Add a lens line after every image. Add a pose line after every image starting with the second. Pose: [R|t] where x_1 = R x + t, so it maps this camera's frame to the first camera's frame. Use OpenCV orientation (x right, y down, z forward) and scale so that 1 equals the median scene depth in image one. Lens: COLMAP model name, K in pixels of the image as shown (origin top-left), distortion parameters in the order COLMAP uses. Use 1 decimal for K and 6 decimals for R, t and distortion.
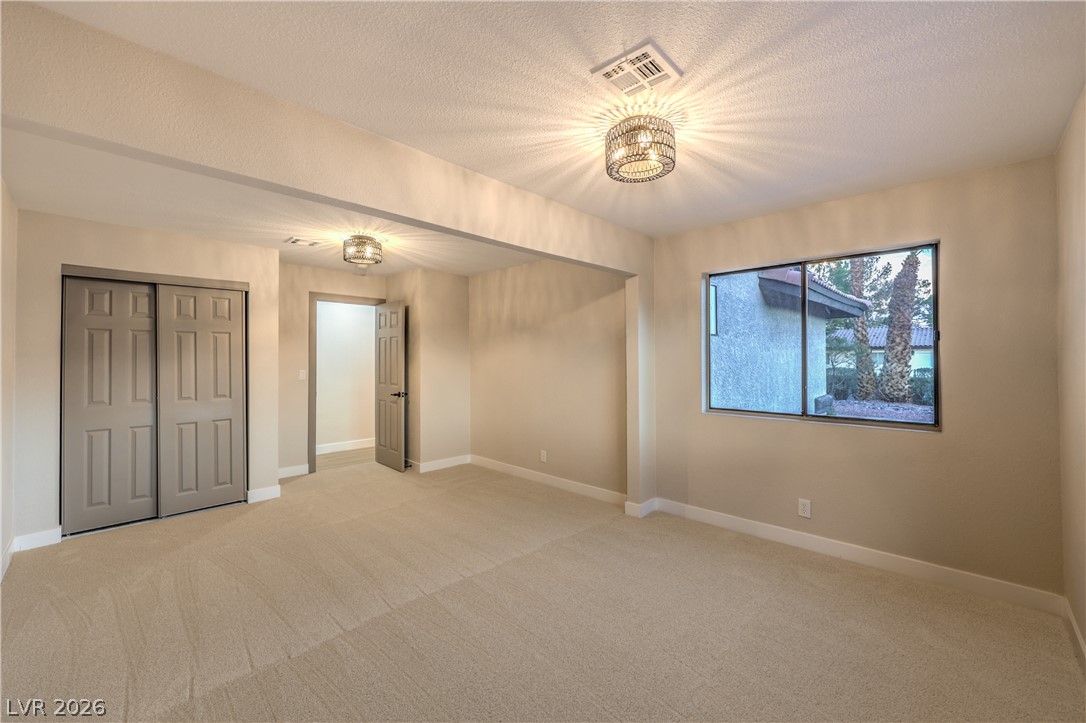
lens RADIAL K [[440.2, 0, 547.1], [0, 440.2, 364.3], [0, 0, 1]] dist [-0.006947, 0.000425]
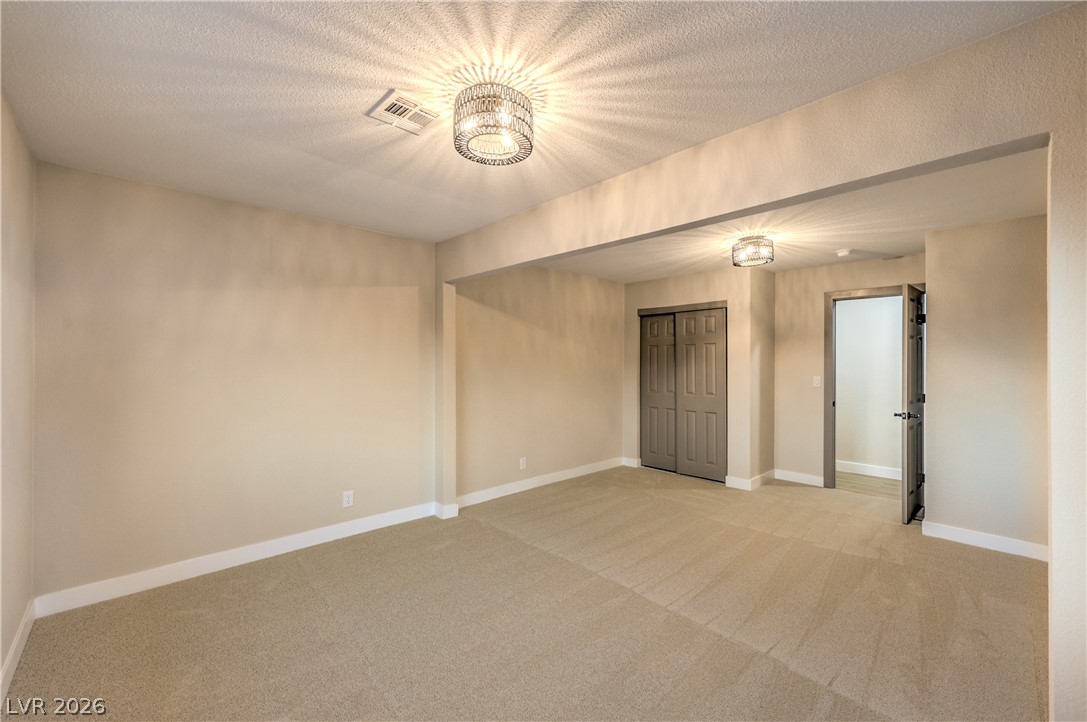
lens RADIAL K [[440.6, 0, 547.8], [0, 440.6, 366.5], [0, 0, 1]] dist [-0.006947, 0.000425]
pose [[-0.052431, 0.010755, -0.998567, 0.601068], [-0.018497, 0.999760, 0.011739, -0.012824], [0.998453, 0.019086, -0.052220, 0.648836]]
